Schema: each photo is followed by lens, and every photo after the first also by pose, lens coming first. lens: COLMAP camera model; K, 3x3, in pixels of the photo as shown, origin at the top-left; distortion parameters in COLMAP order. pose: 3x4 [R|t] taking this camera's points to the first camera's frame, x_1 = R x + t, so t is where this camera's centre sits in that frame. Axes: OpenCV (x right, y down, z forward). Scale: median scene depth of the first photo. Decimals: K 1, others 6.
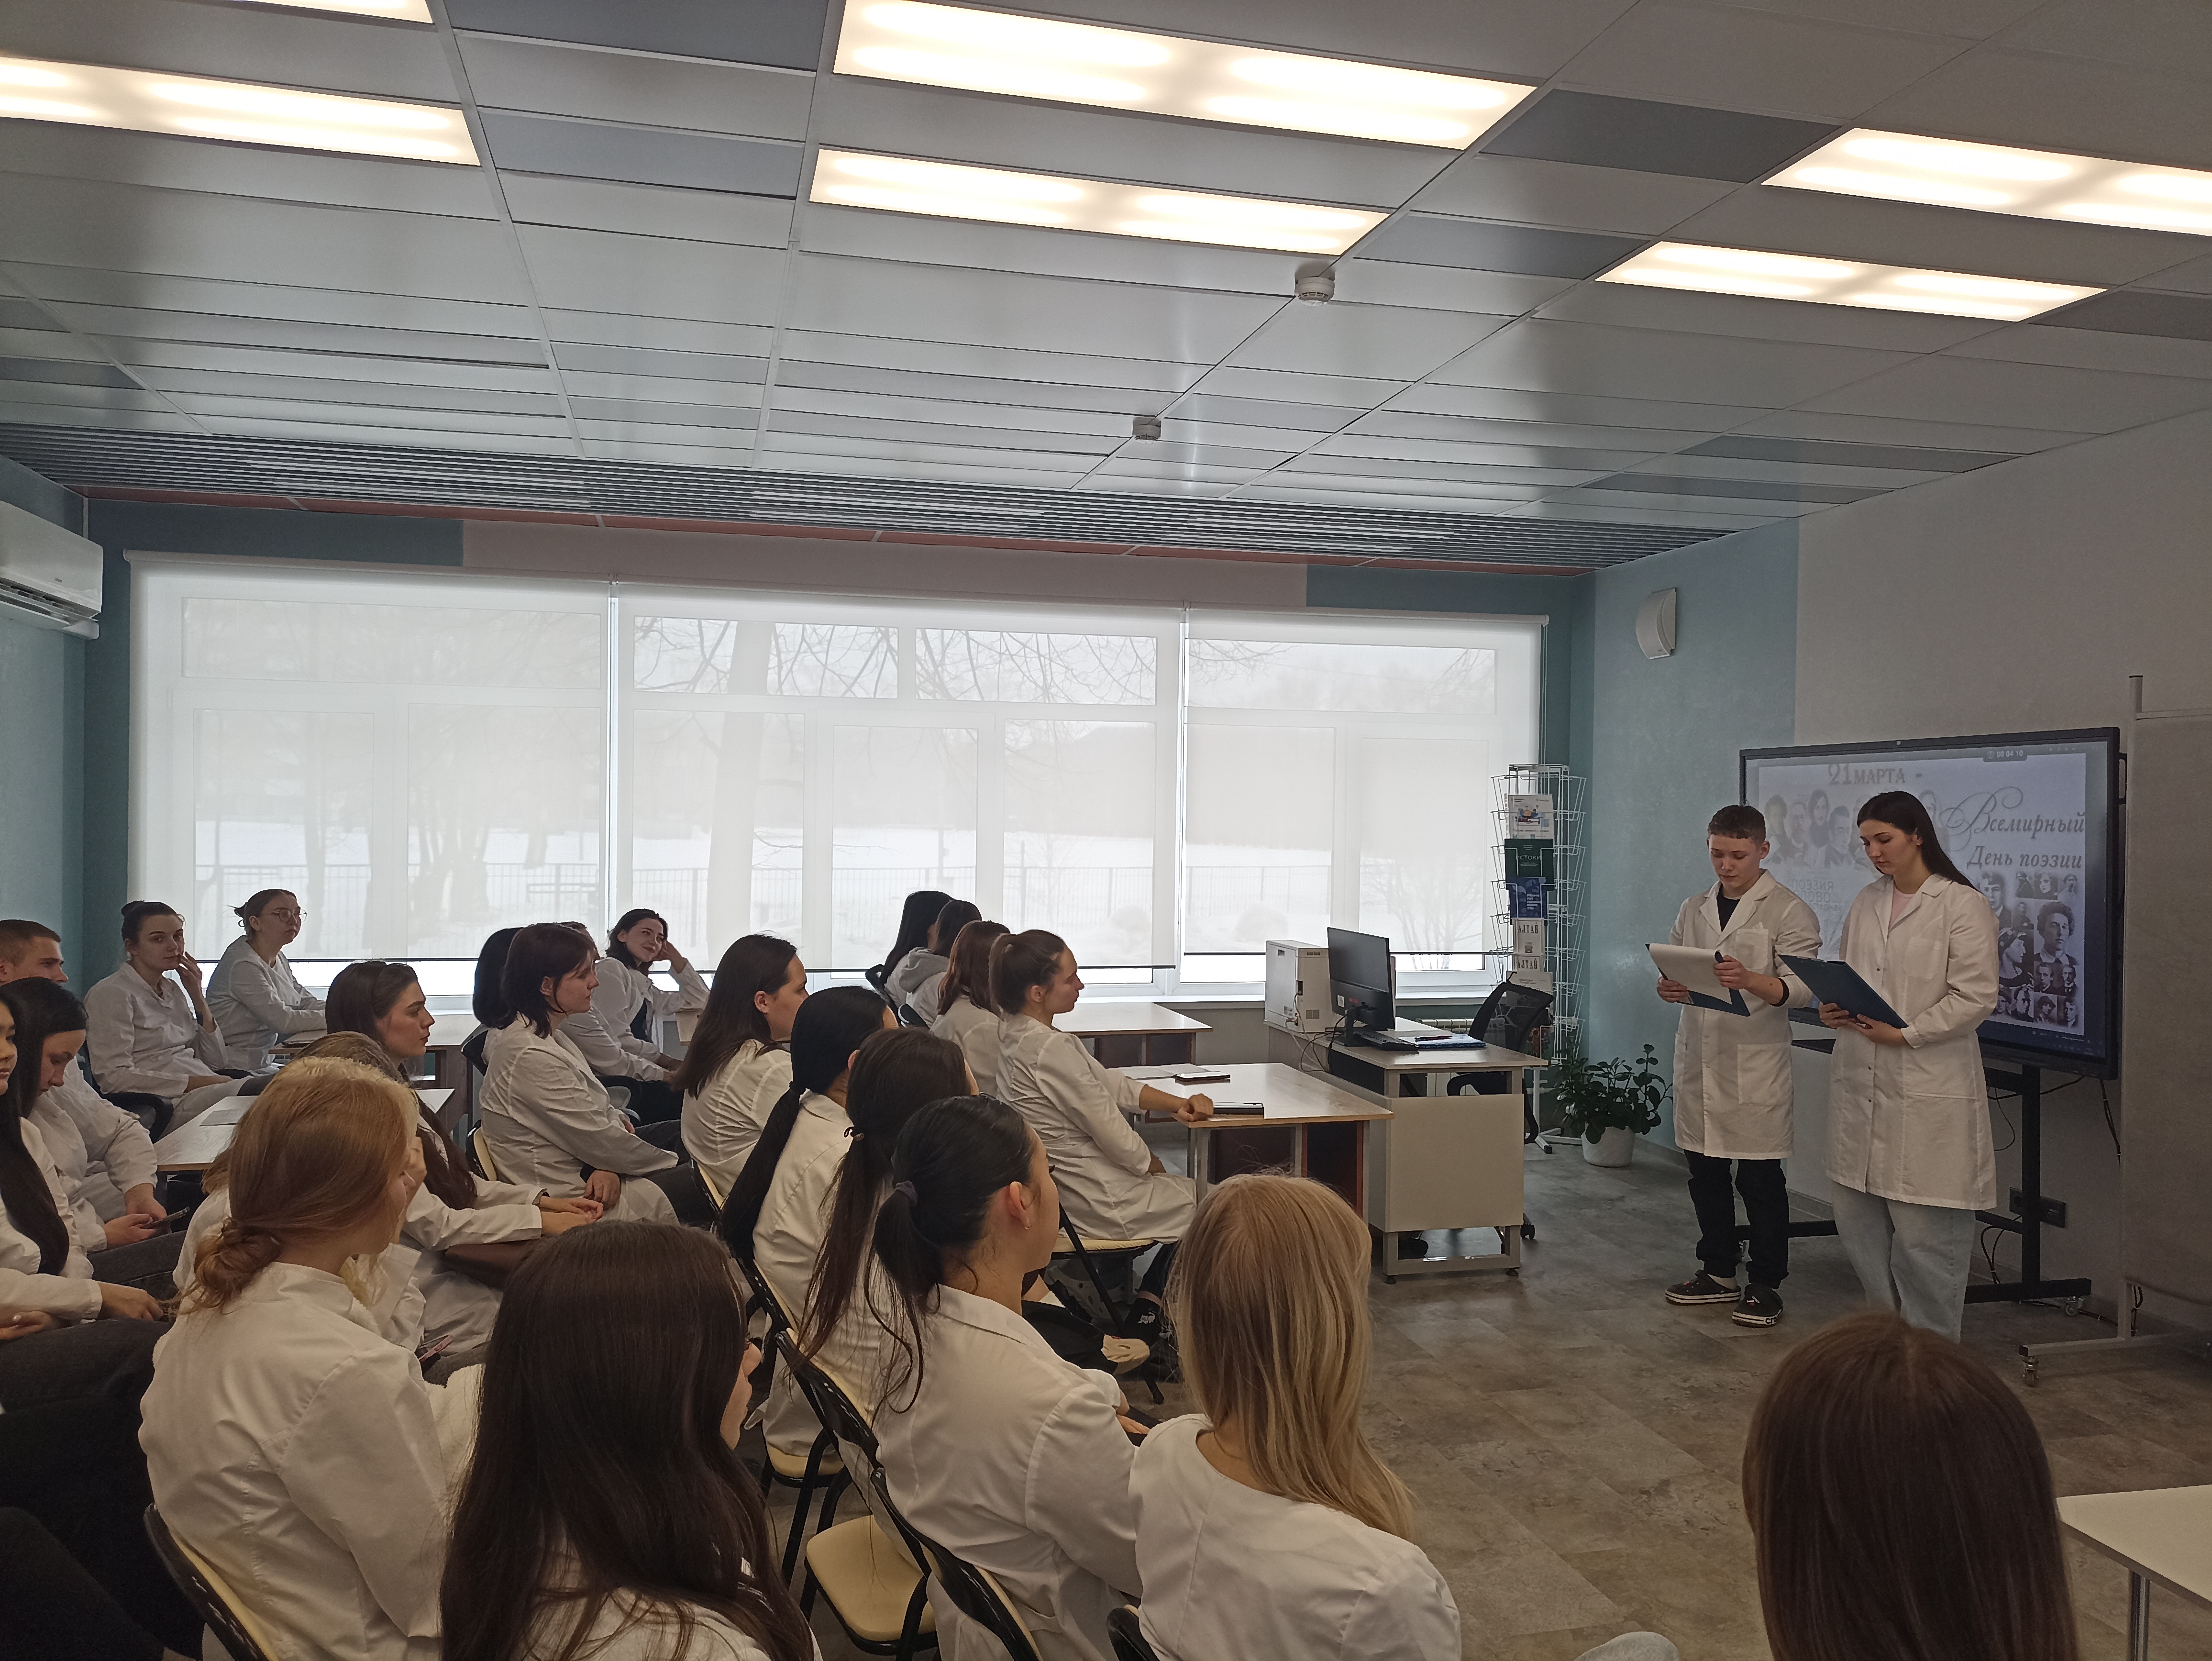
lens RADIAL K [[1574.6, 0, 1113.8], [0, 1574.6, 832.2], [0, 0, 1]] dist [0.013033, -0.010442]
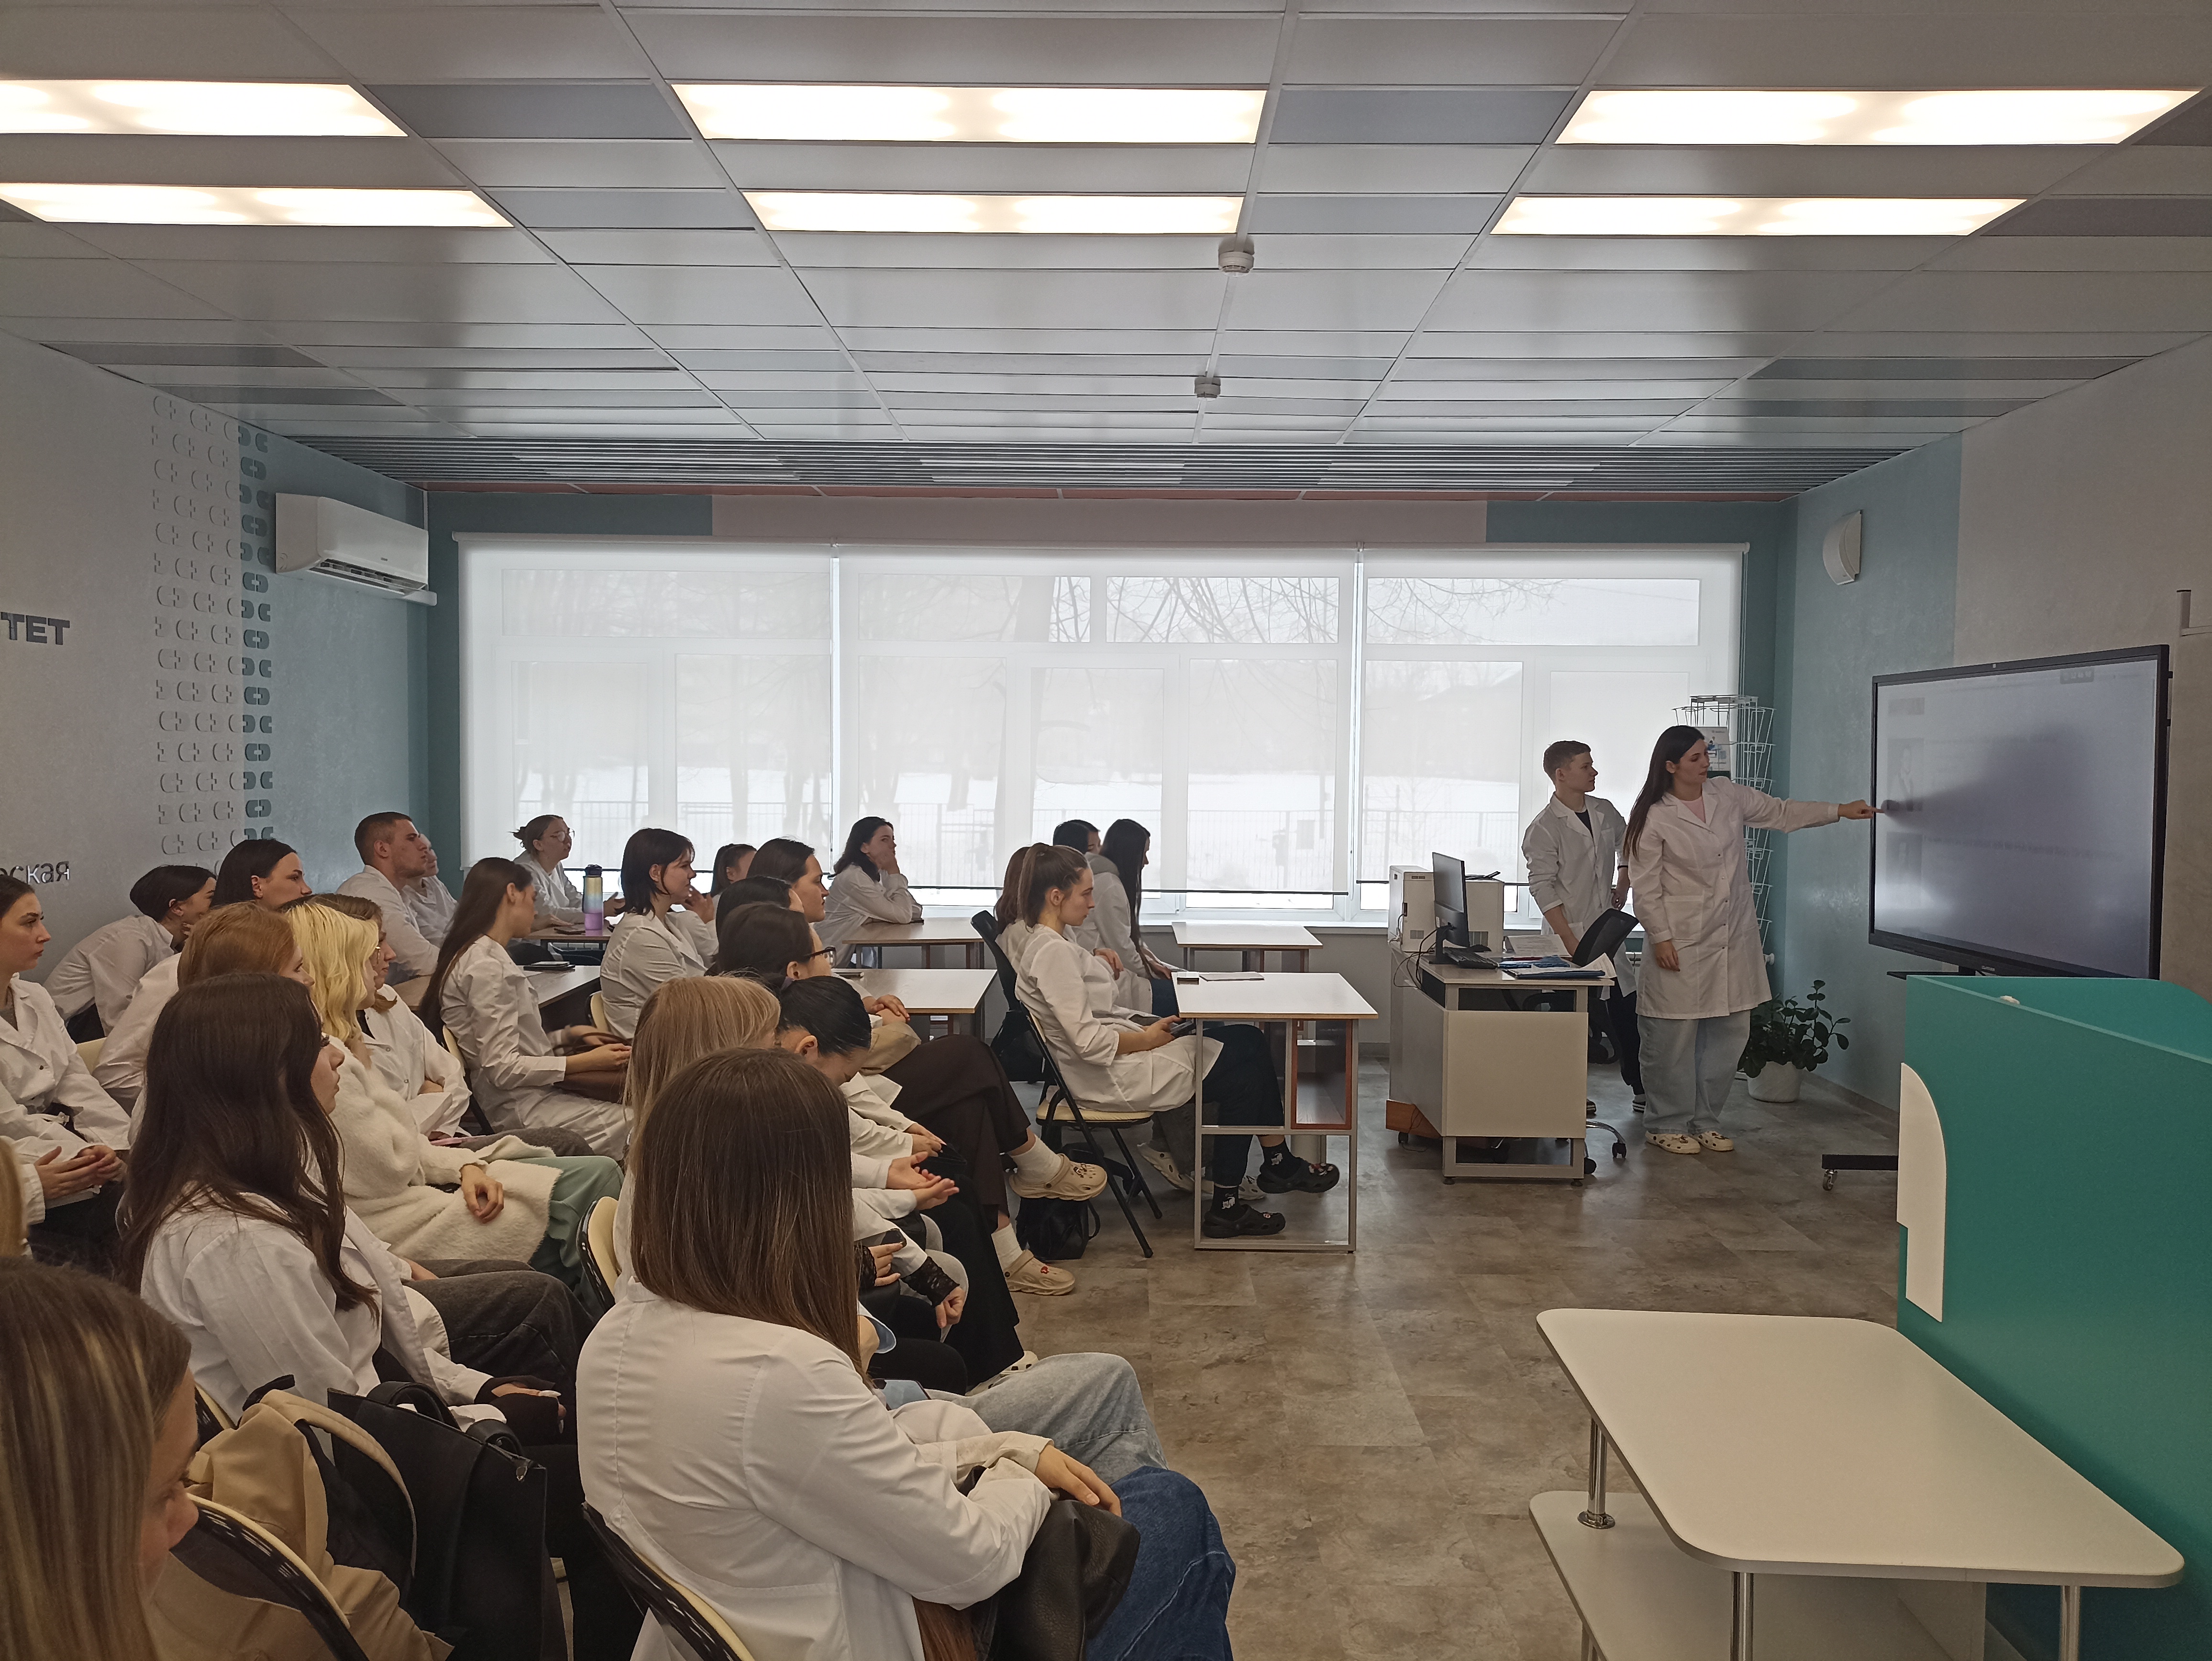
lens RADIAL K [[1574.6, 0, 1121.1], [0, 1574.6, 828.1], [0, 0, 1]] dist [0.013033, -0.010442]
pose [[0.969388, 0.008711, -0.245379, 0.229649], [-0.000831, 0.999481, 0.032199, 0.013038], [0.245532, -0.031009, 0.968892, -0.077641]]
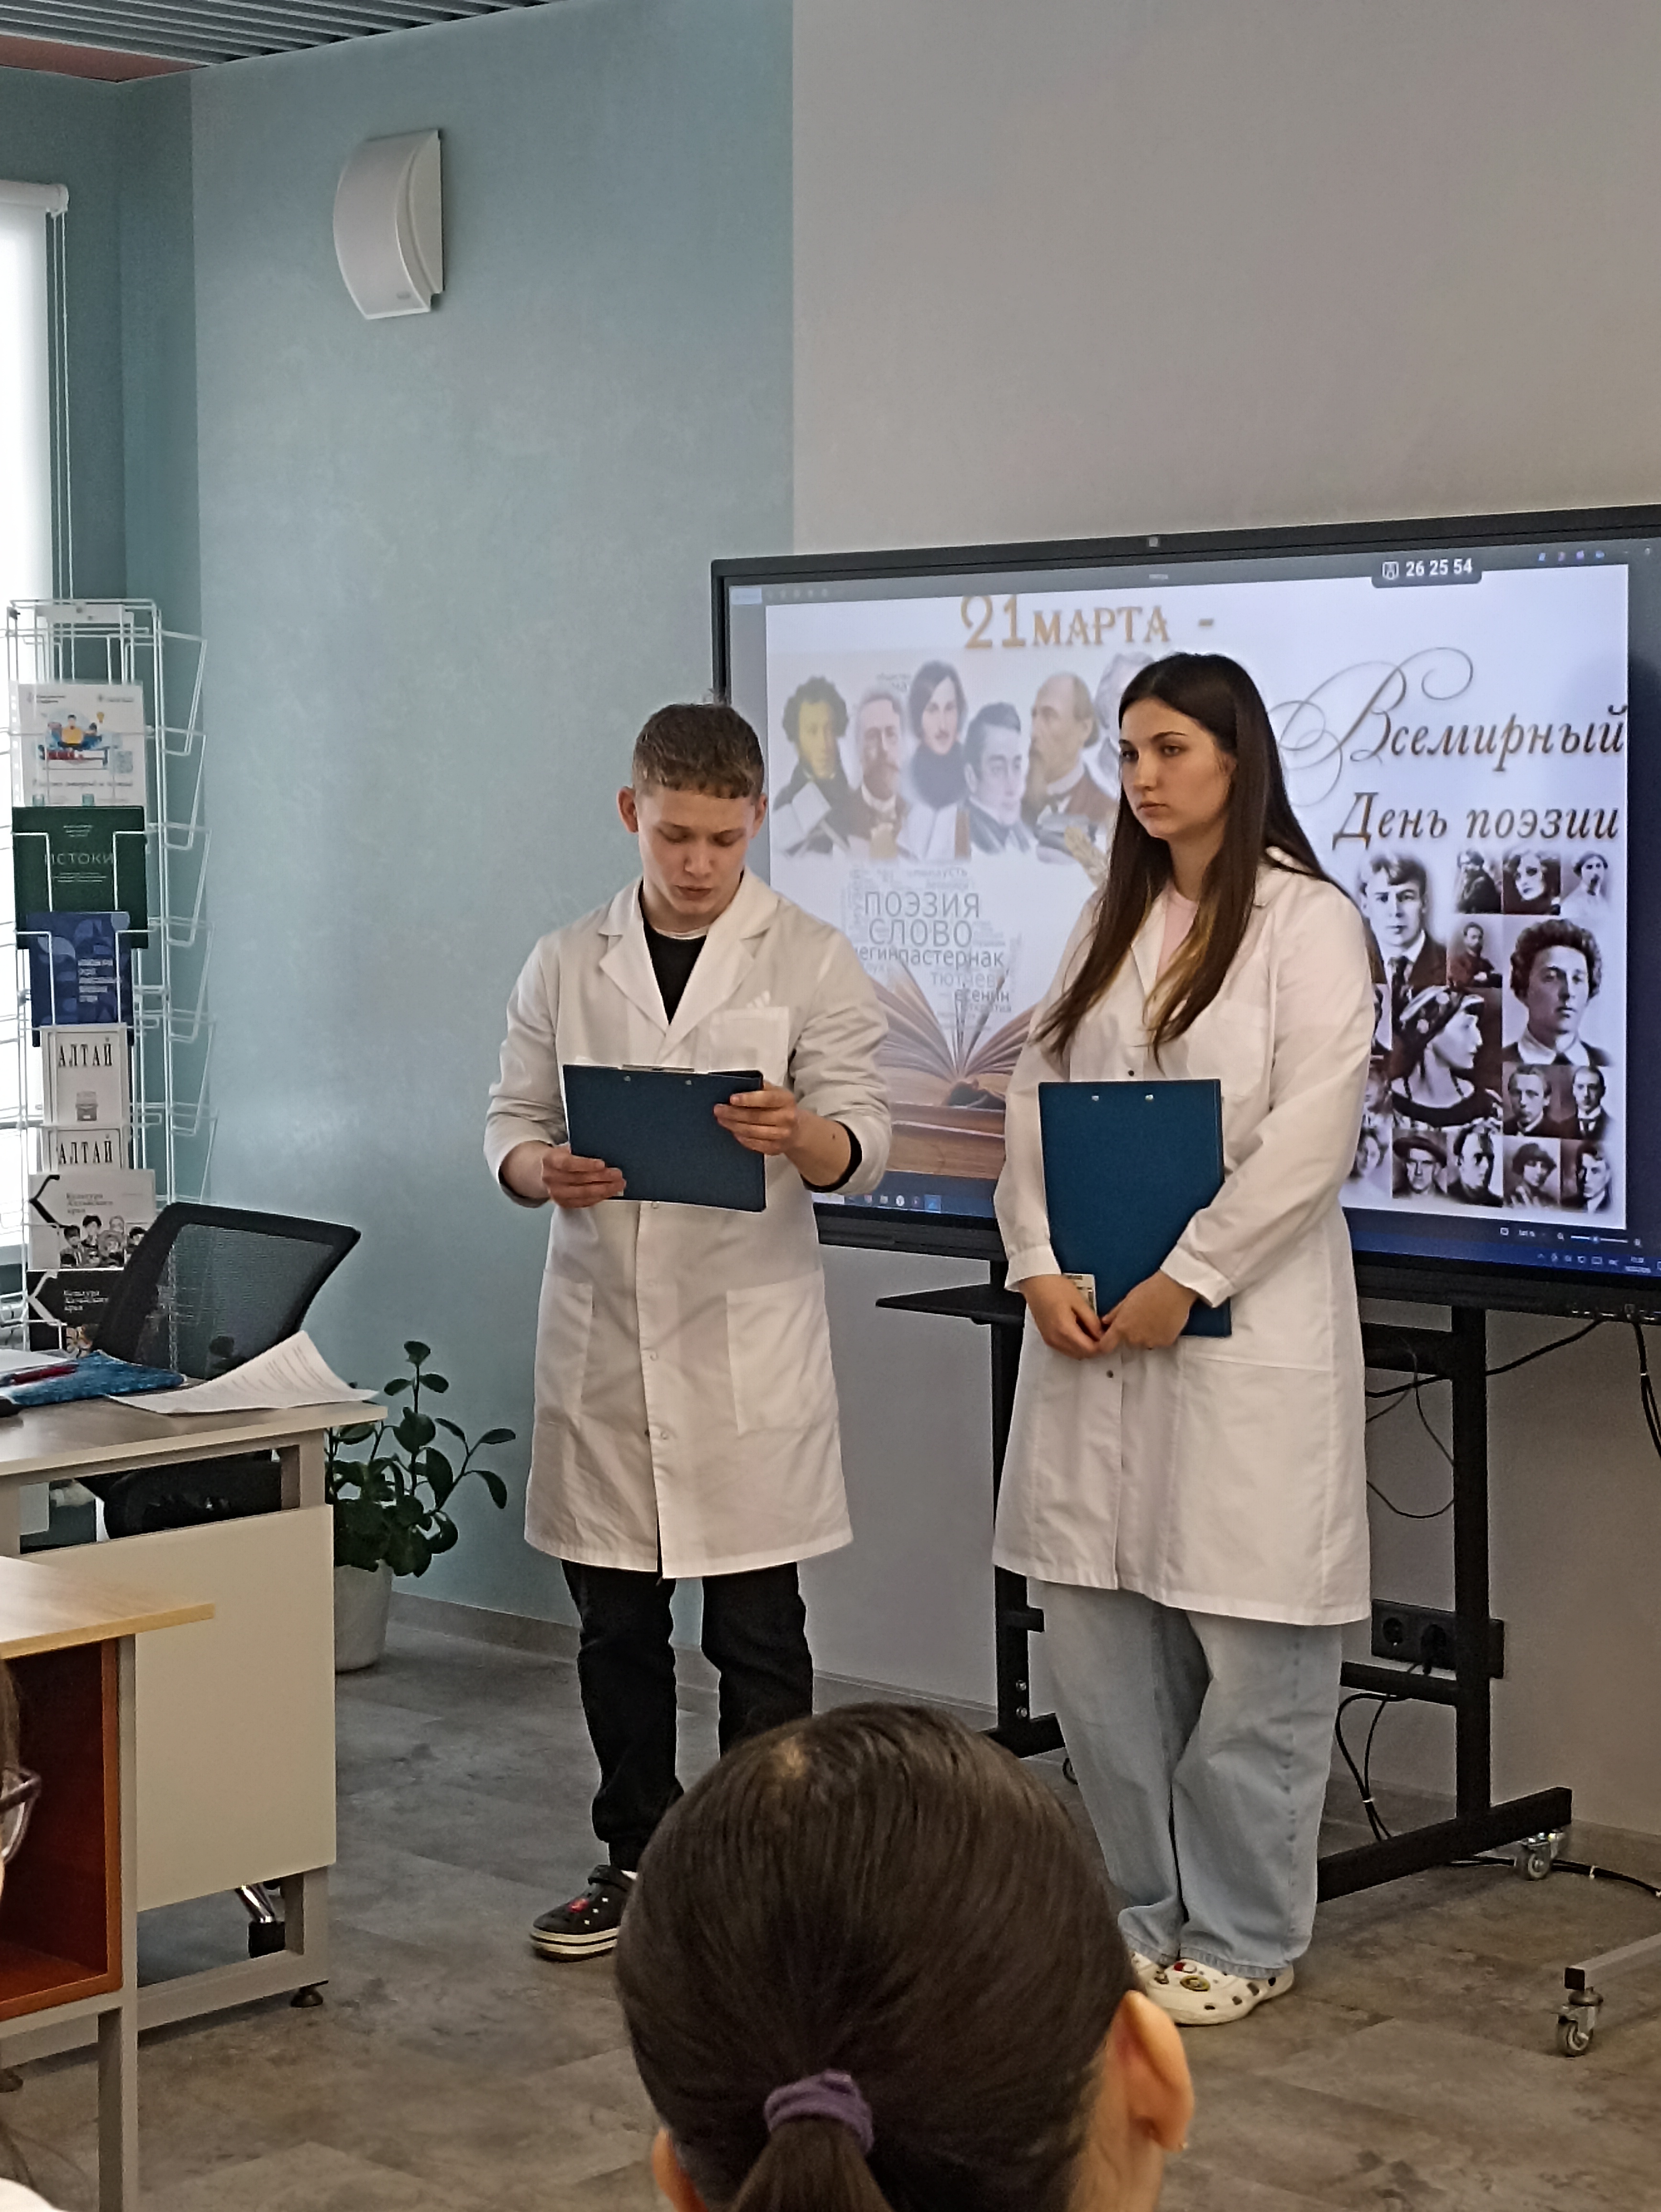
lens RADIAL K [[4137.9, 0, 832.6], [0, 4137.9, 1082.4], [0, 0, 1]] dist [0.076314, 0.000000]
pose [[0.846829, -0.053035, 0.529215, -0.148412], [0.018728, 0.997372, 0.069983, 0.005661], [-0.531536, -0.049353, 0.845597, 0.149909]]
